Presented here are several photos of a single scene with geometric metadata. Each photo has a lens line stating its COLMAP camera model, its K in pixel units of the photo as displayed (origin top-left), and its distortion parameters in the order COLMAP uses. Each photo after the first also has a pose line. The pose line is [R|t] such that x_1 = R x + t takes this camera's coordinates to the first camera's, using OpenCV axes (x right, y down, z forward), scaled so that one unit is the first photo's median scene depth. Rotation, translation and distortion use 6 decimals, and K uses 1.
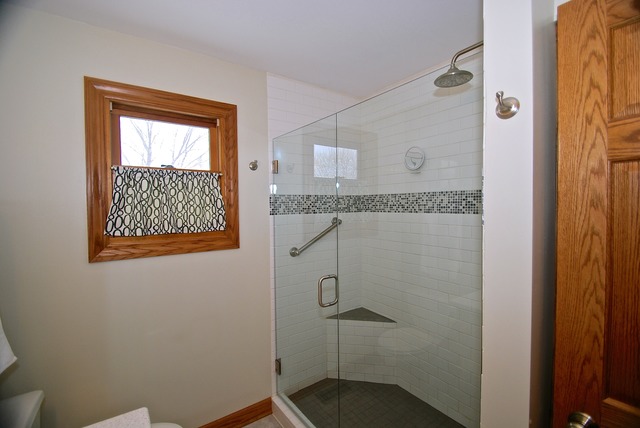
lens RADIAL K [[289.2, 0, 318.6], [0, 289.2, 213.9], [0, 0, 1]] dist [-0.004362, -0.006180]
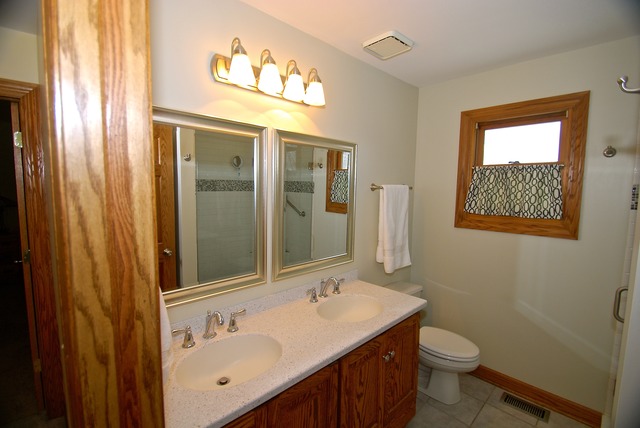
lens RADIAL K [[289.2, 0, 319.2], [0, 289.2, 214.4], [0, 0, 1]] dist [-0.004362, -0.006180]
pose [[0.142924, 0.103252, -0.984333, 0.598546], [-0.045676, 0.994172, 0.097652, -0.024168], [0.988679, 0.031004, 0.146807, -0.006334]]
